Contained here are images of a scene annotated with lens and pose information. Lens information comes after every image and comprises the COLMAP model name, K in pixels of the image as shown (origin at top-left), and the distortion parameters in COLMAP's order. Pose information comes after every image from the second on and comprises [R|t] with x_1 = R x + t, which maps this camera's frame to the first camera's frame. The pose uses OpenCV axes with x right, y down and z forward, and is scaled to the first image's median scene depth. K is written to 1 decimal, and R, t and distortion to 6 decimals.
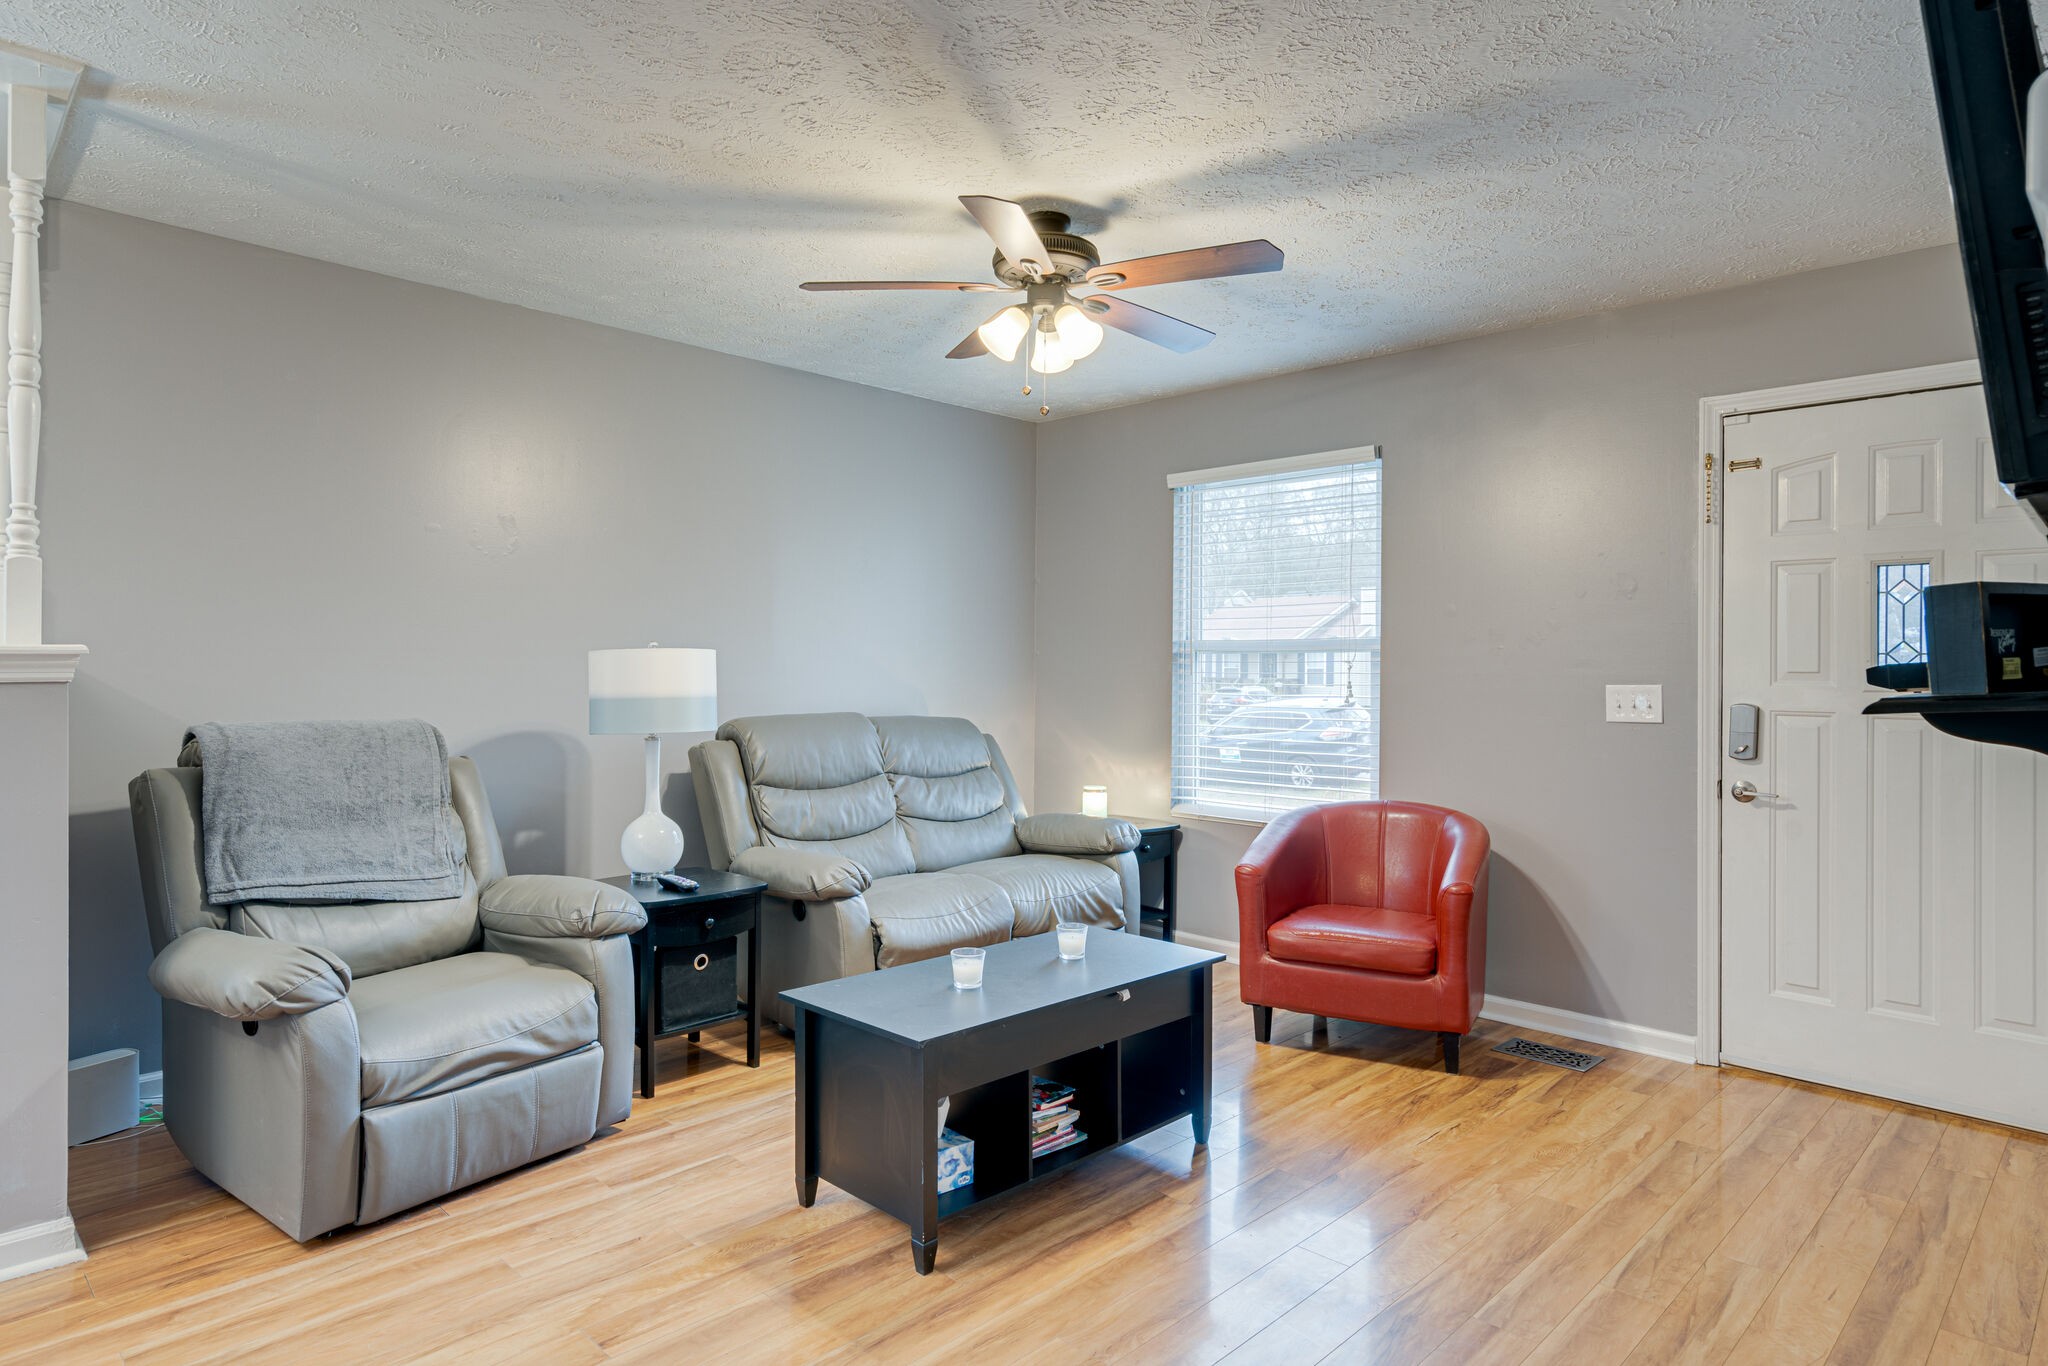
lens RADIAL K [[1168.3, 0, 1022.8], [0, 1168.3, 670.7], [0, 0, 1]] dist [0.000467, 0.000564]
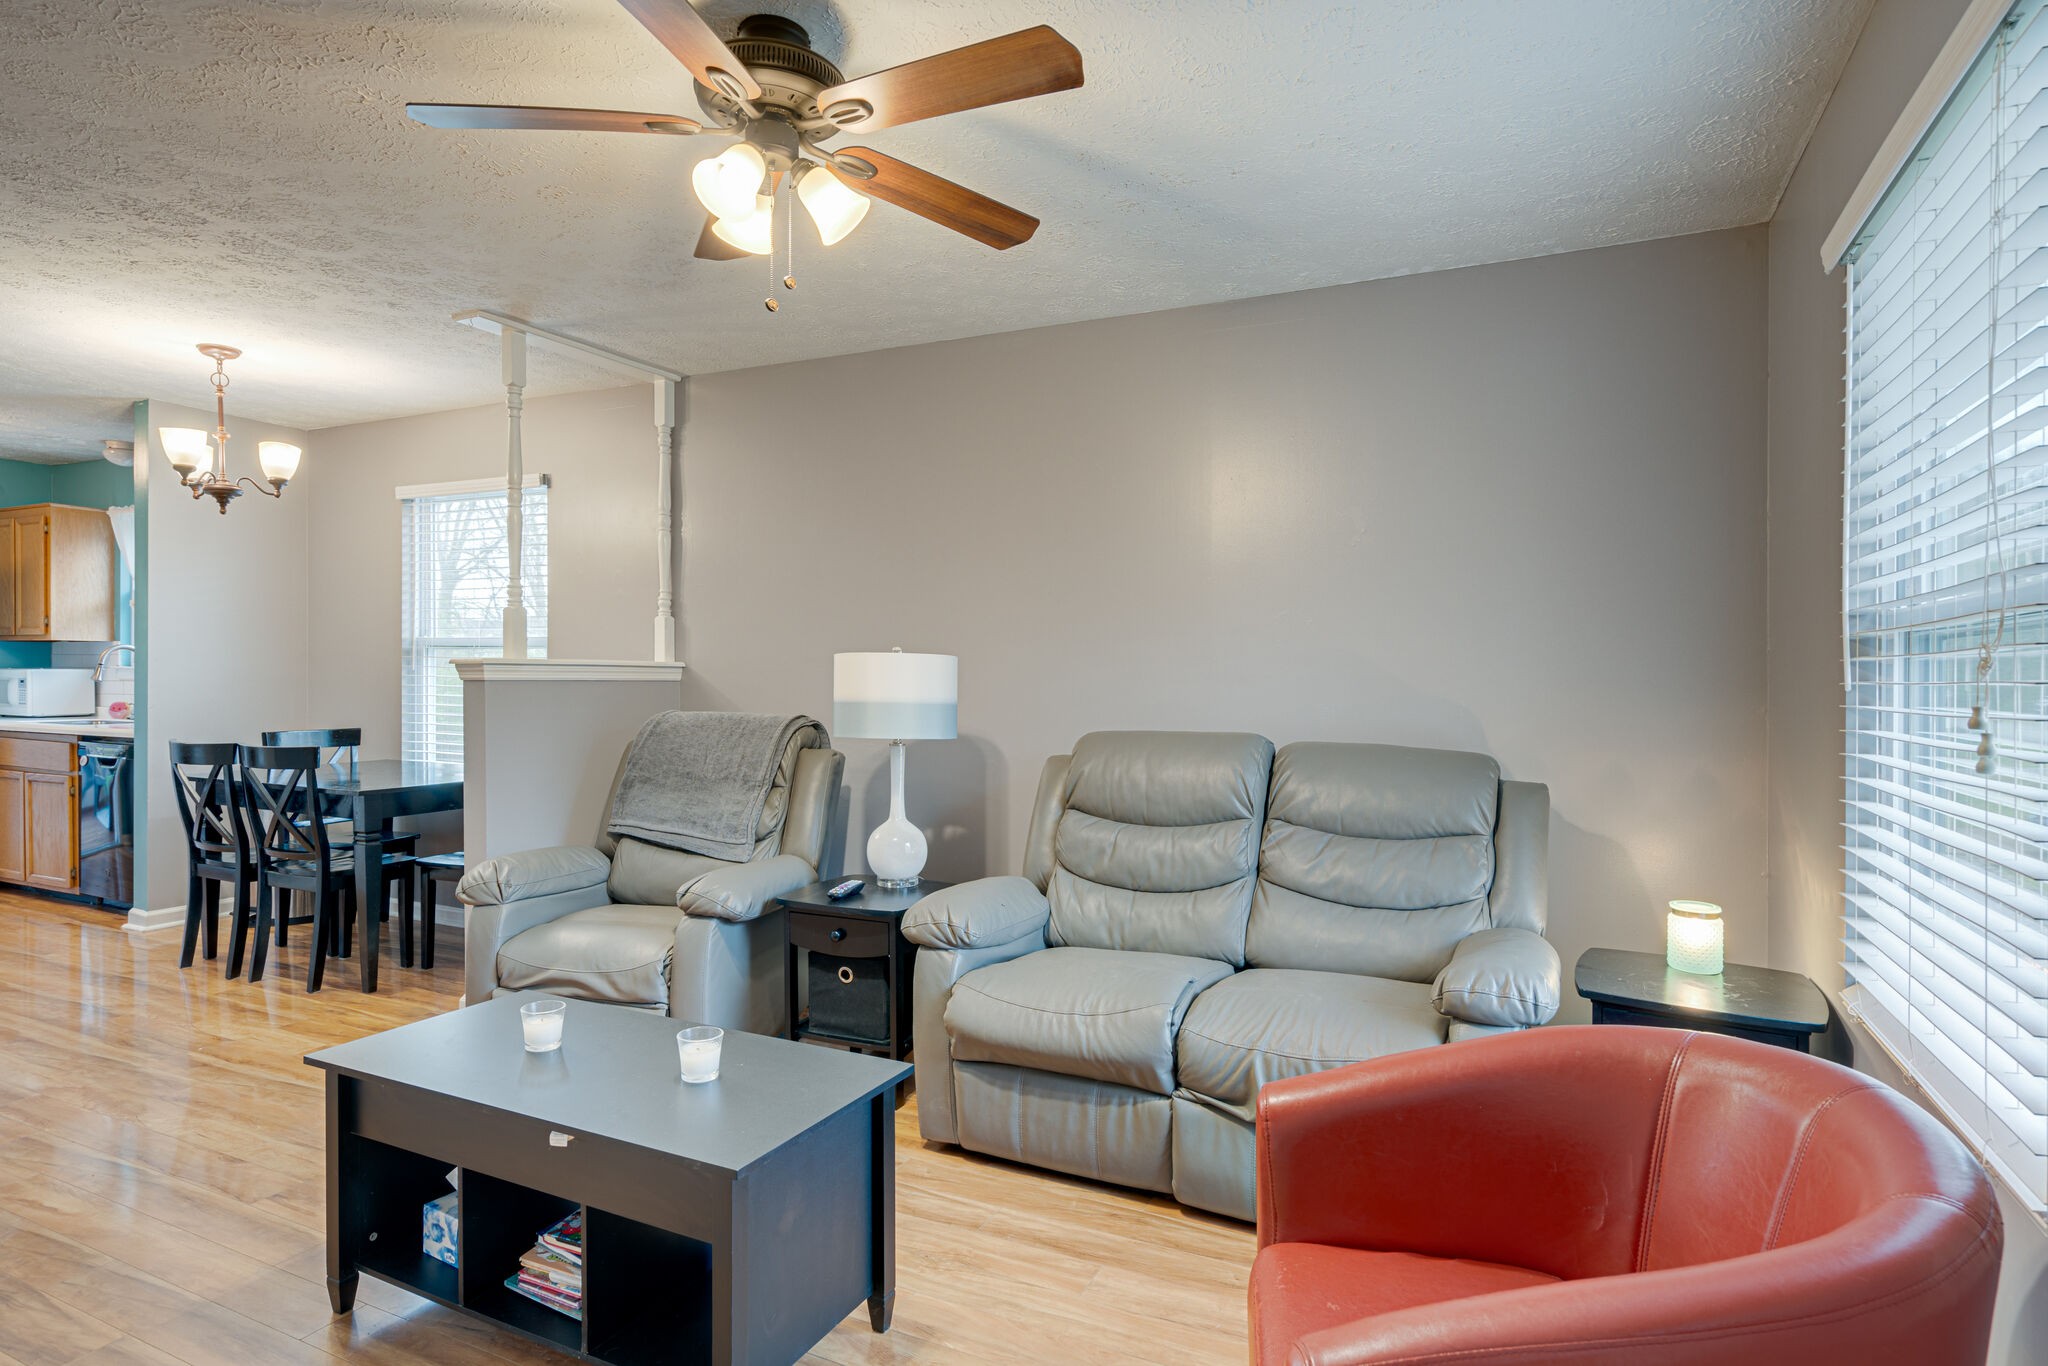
lens RADIAL K [[1106.7, 0, 1018.5], [0, 1106.7, 658.8], [0, 0, 1]] dist [0.019421, -0.000932]
pose [[0.300087, -0.021213, -0.953676, 0.618978], [-0.004224, 0.999713, -0.023566, 0.007504], [0.953903, 0.011100, 0.299911, 0.814239]]
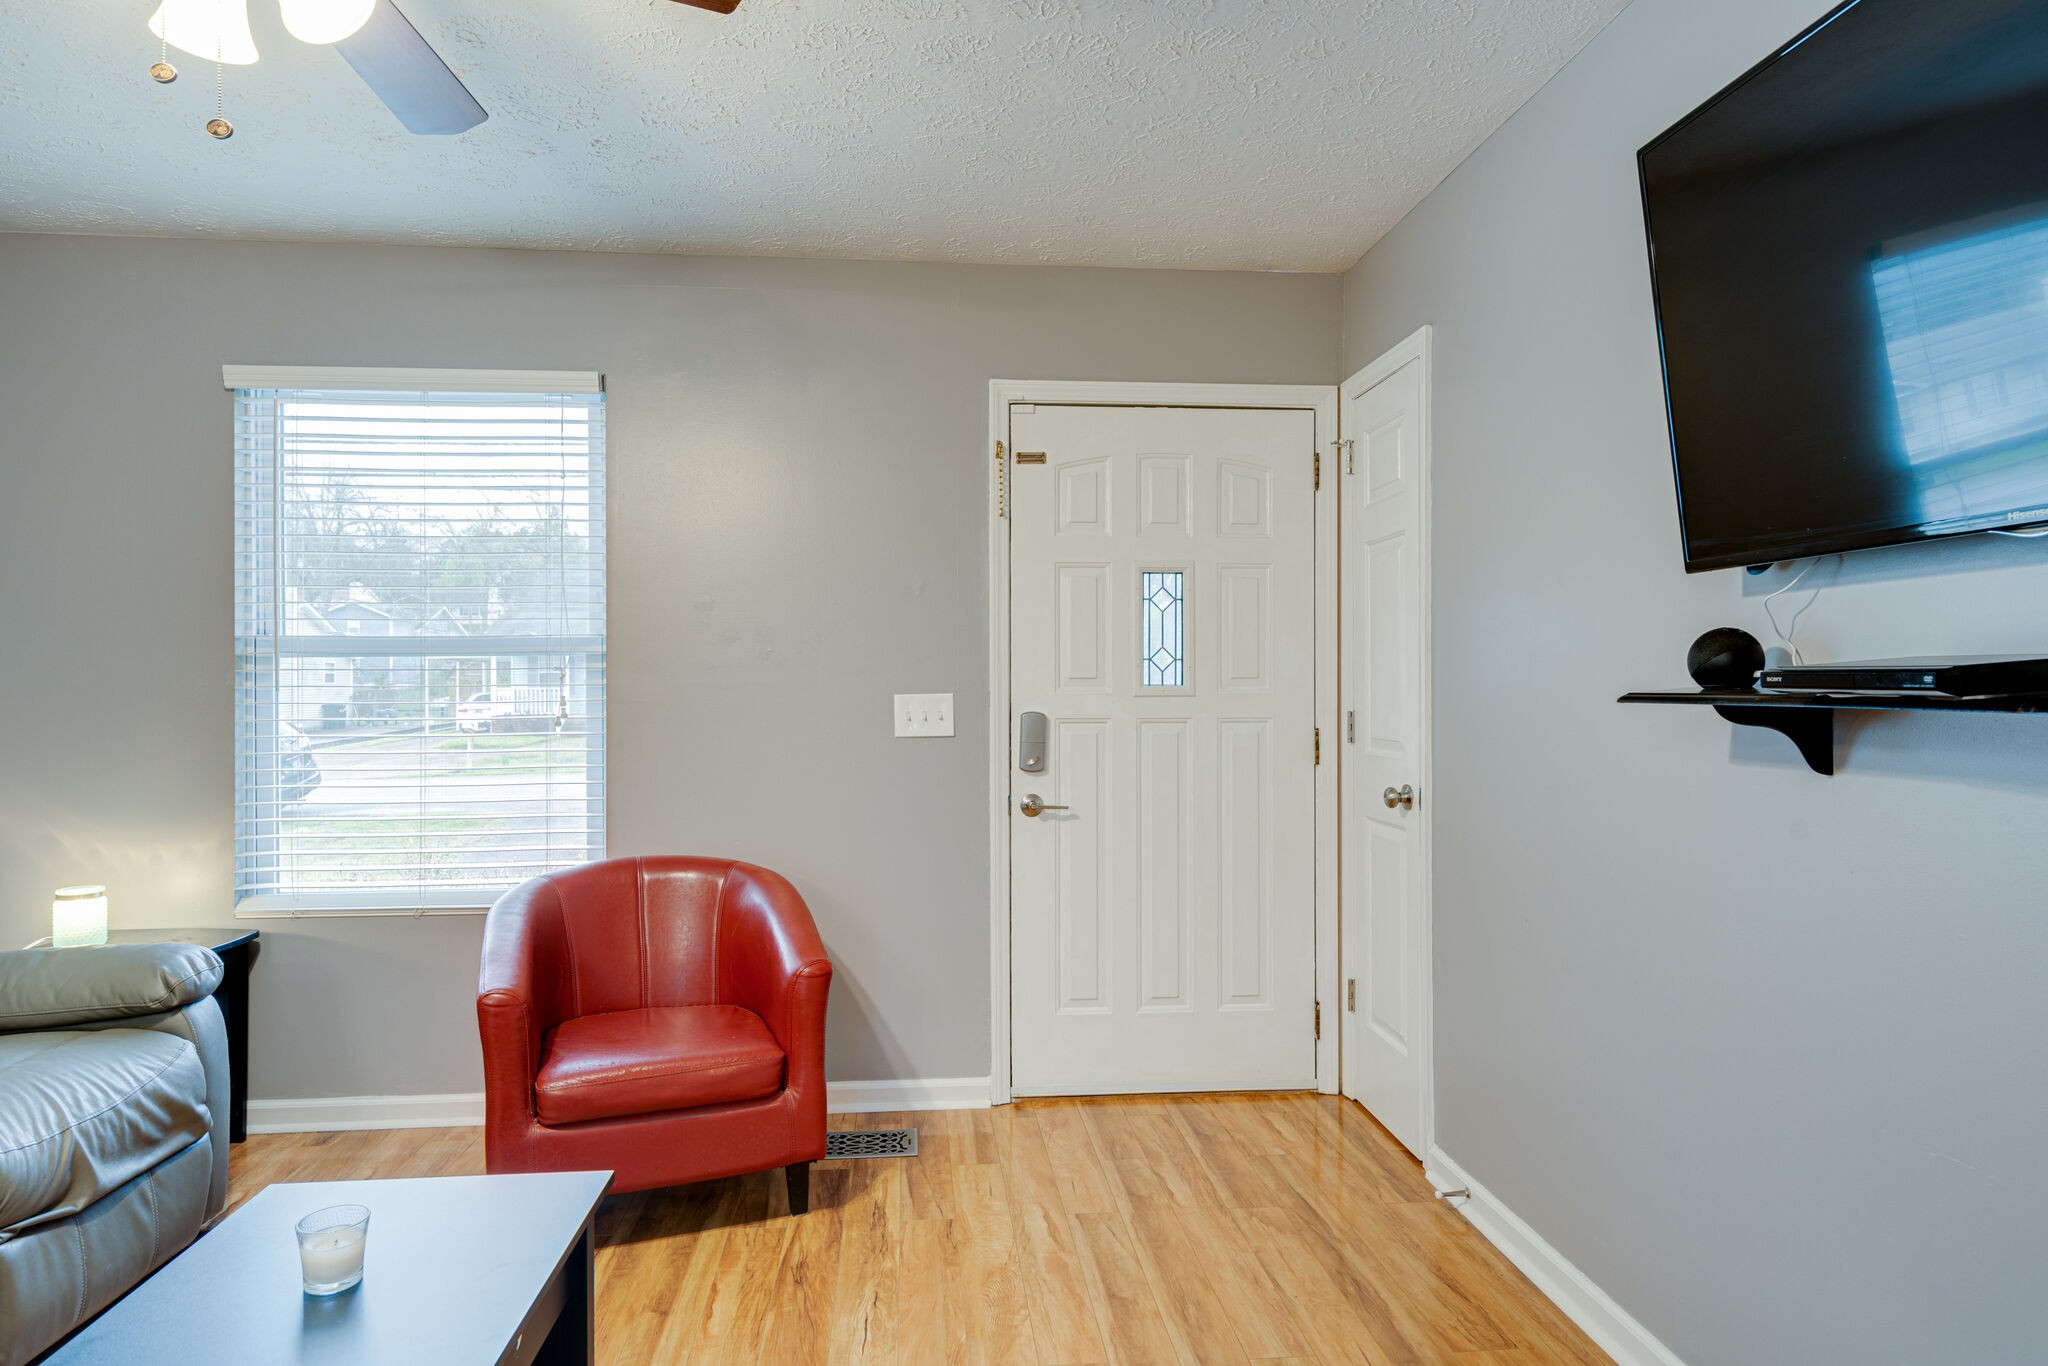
lens RADIAL K [[1193.7, 0, 1024.0], [0, 1193.7, 683.0], [0, 0, 1]] dist [0.004650, -0.000134]
pose [[0.646399, -0.011635, 0.762910, -0.122655], [0.008221, 0.999932, 0.008284, -0.003055], [-0.762955, 0.000917, 0.646451, 0.387961]]
